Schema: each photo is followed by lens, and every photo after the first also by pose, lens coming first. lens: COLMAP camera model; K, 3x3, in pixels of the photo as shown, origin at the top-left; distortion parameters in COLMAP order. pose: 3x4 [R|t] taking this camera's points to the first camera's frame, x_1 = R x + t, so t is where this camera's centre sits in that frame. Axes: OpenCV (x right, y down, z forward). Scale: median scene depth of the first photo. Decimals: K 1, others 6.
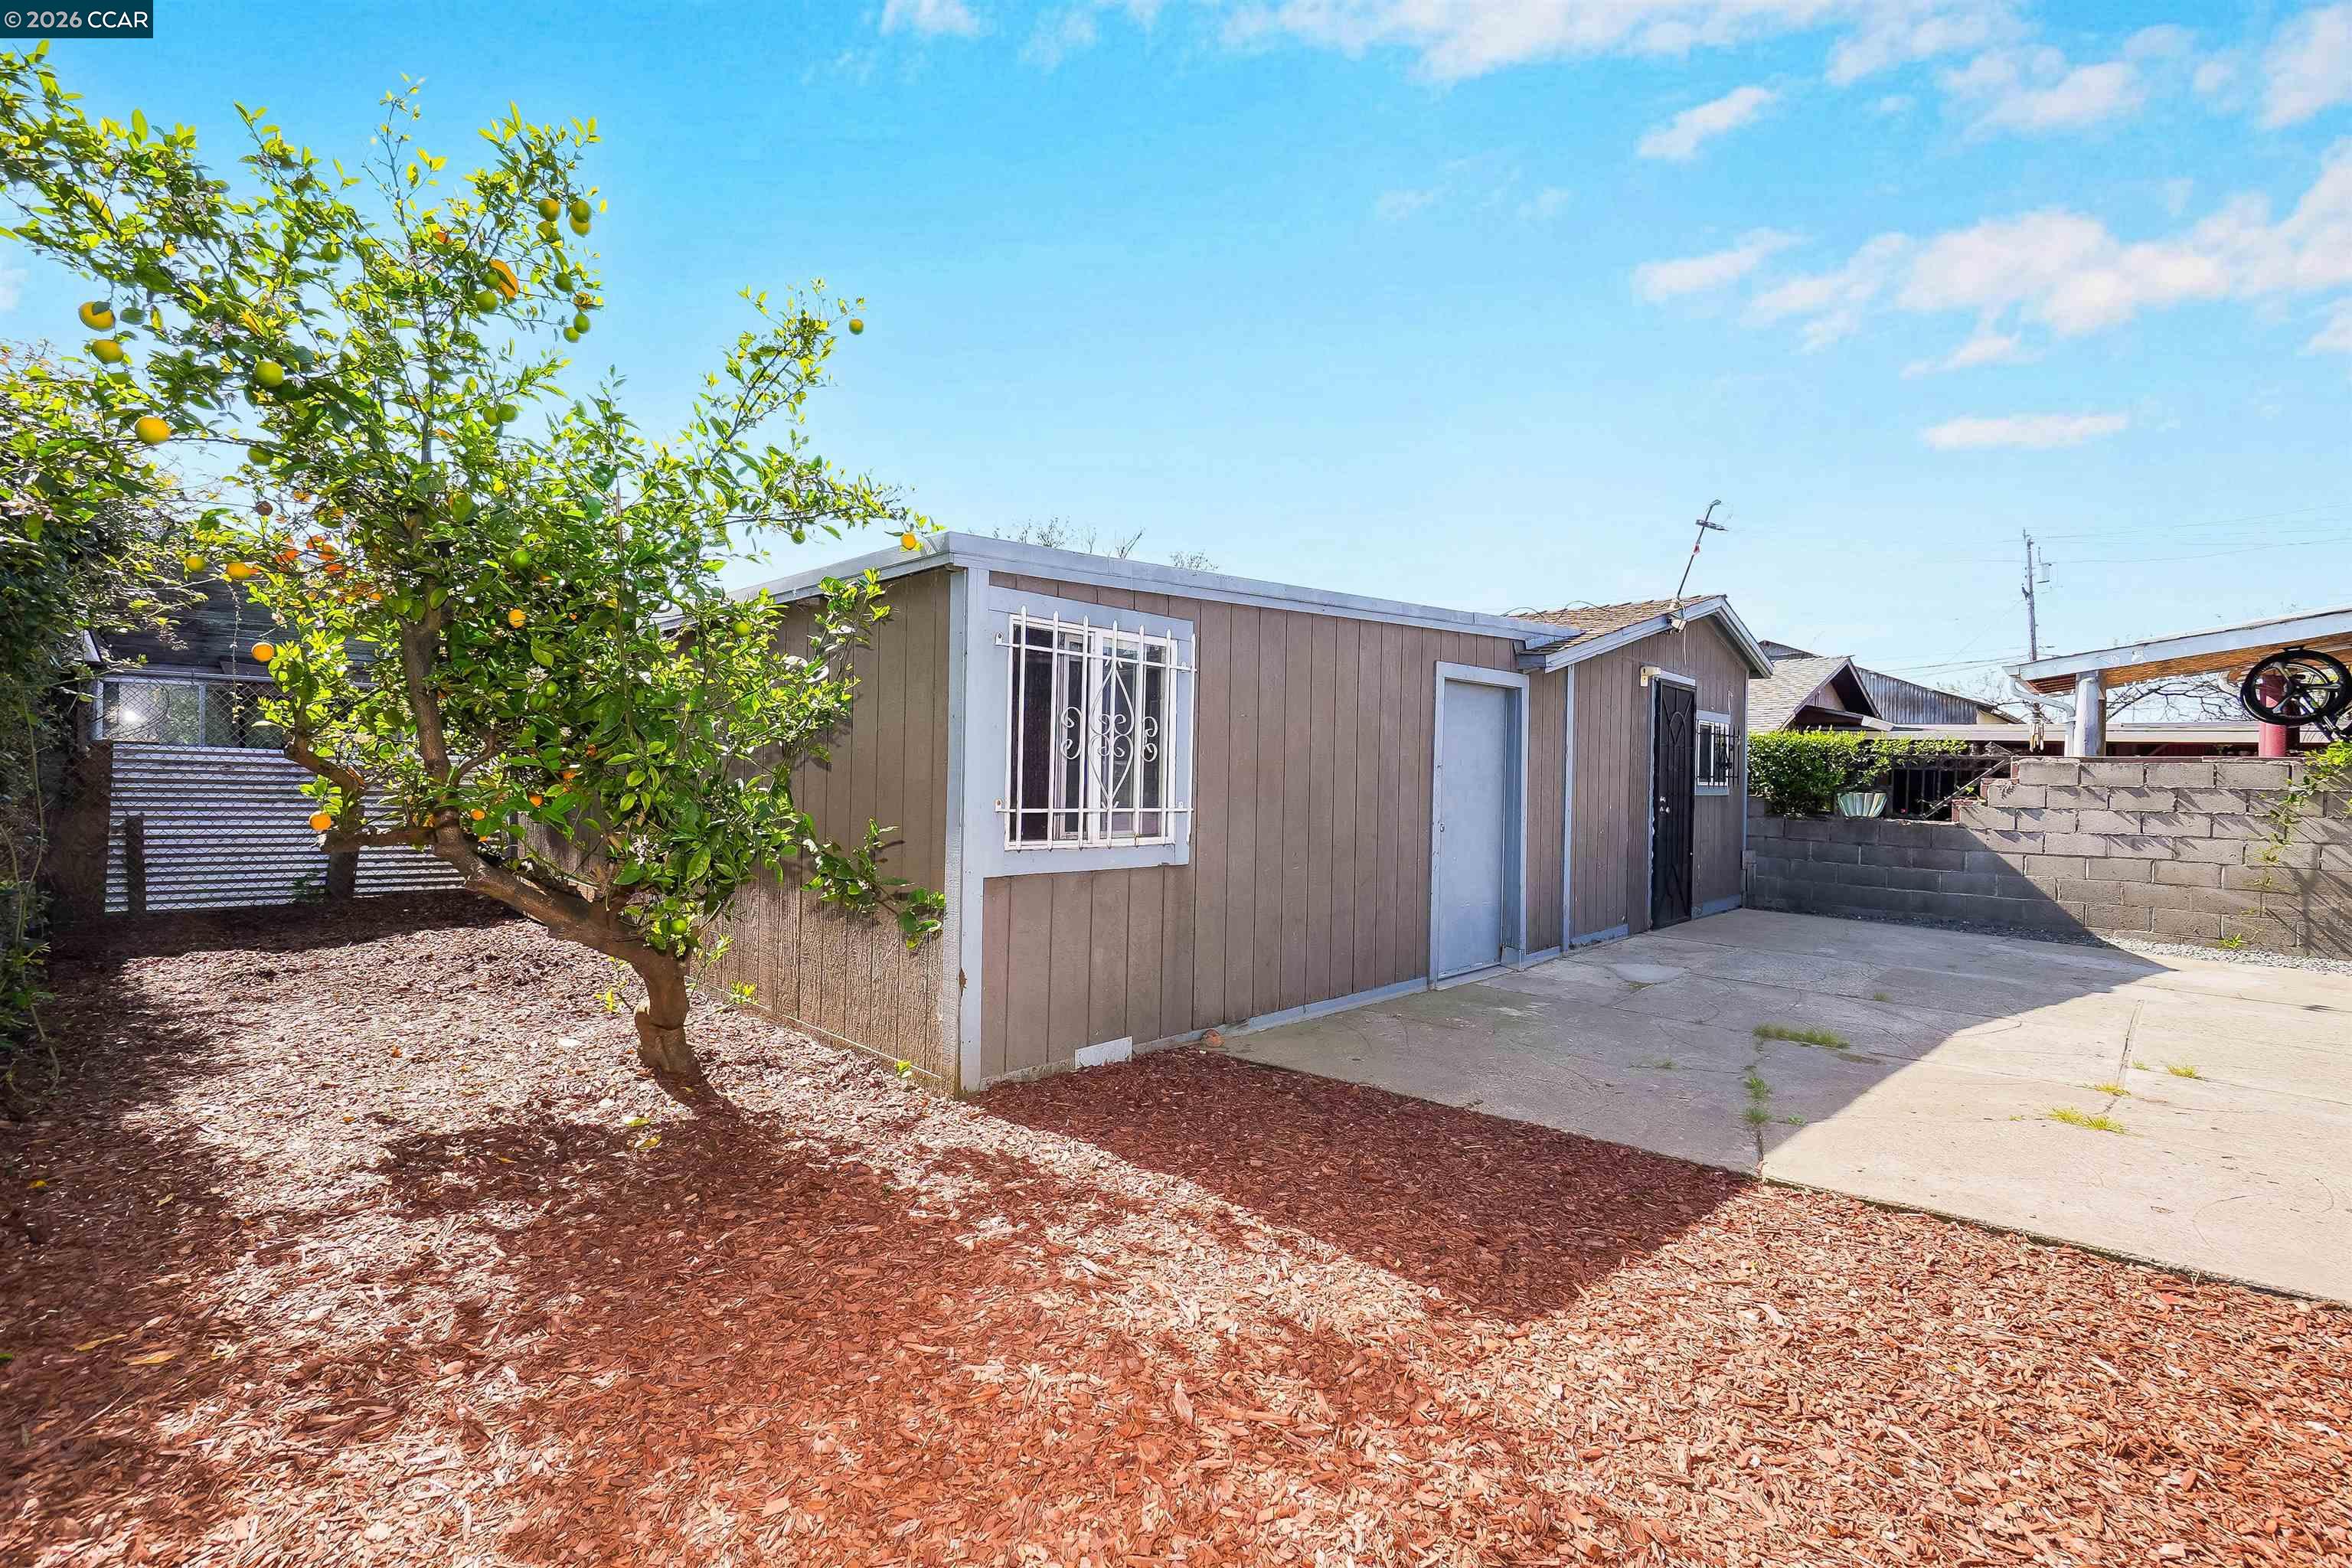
lens RADIAL K [[1026.7, 0, 1185.1], [0, 1026.7, 774.9], [0, 0, 1]] dist [-0.005900, 0.004424]
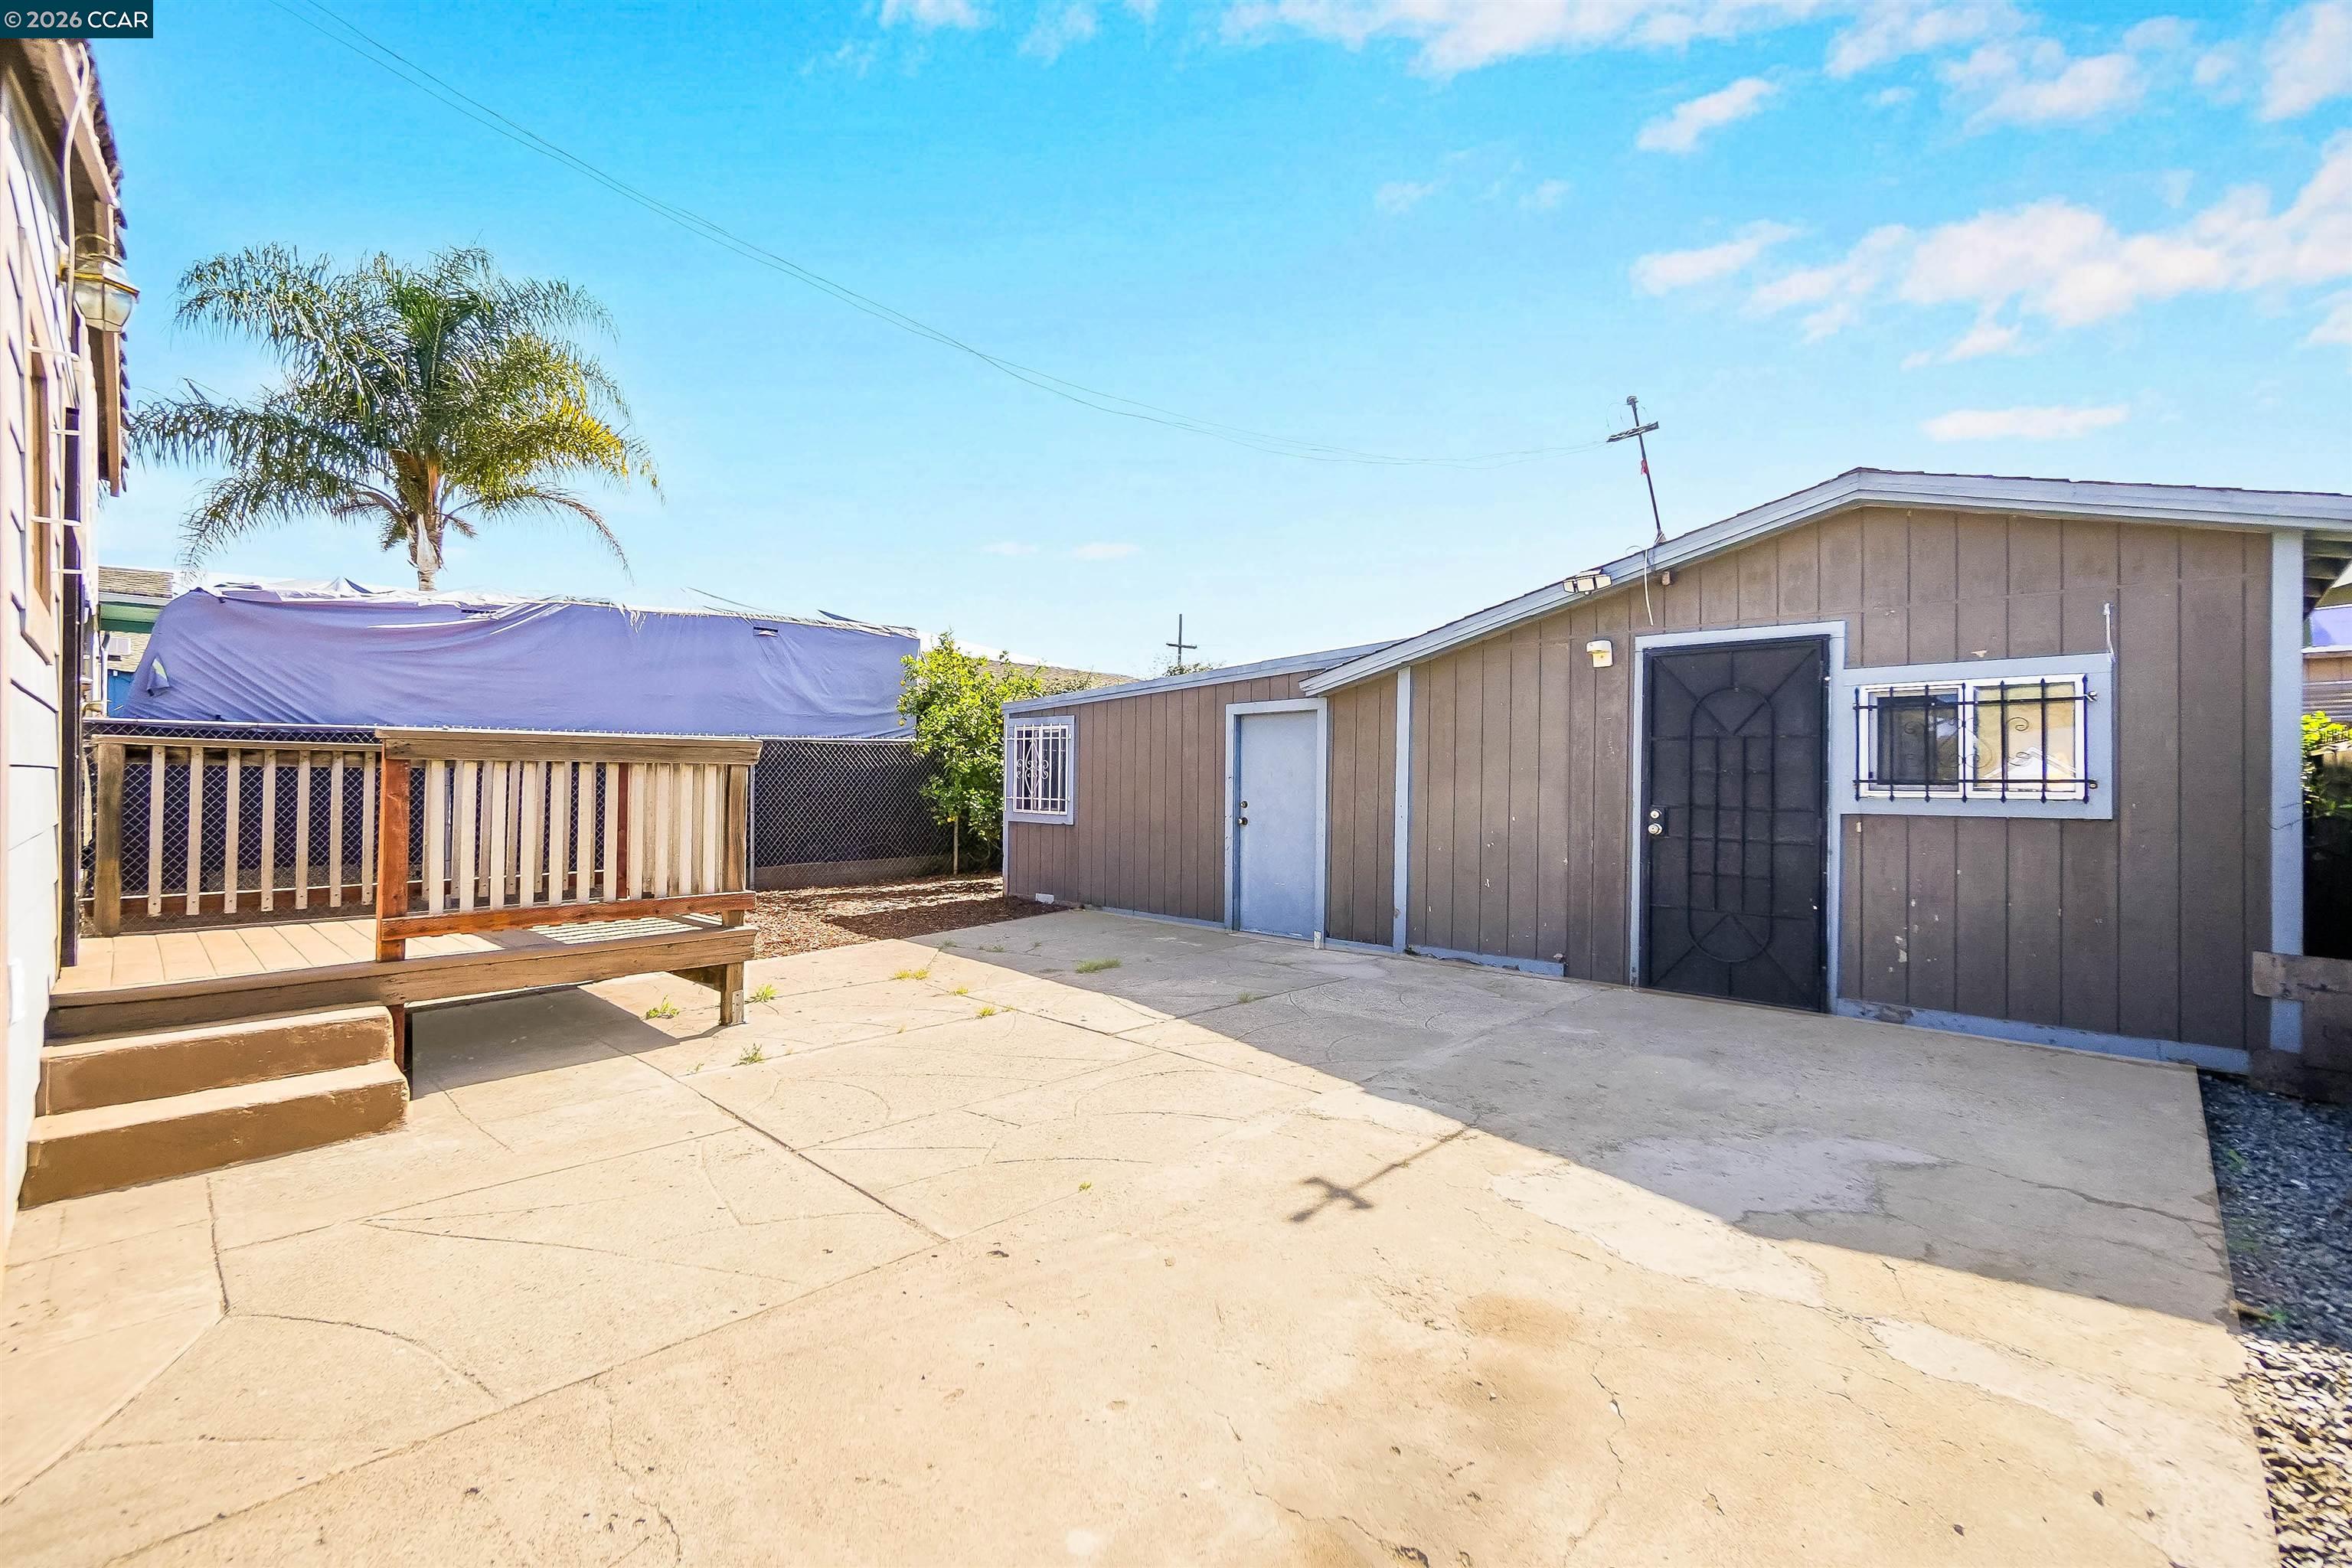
lens RADIAL K [[1005.1, 0, 1179.4], [0, 1005.1, 796.4], [0, 0, 1]] dist [-0.002455, 0.000616]
pose [[0.007824, -0.003700, -0.999963, 2.358327], [-0.008737, 0.999955, -0.003769, 0.033363], [0.999931, 0.008766, 0.007791, 1.317292]]
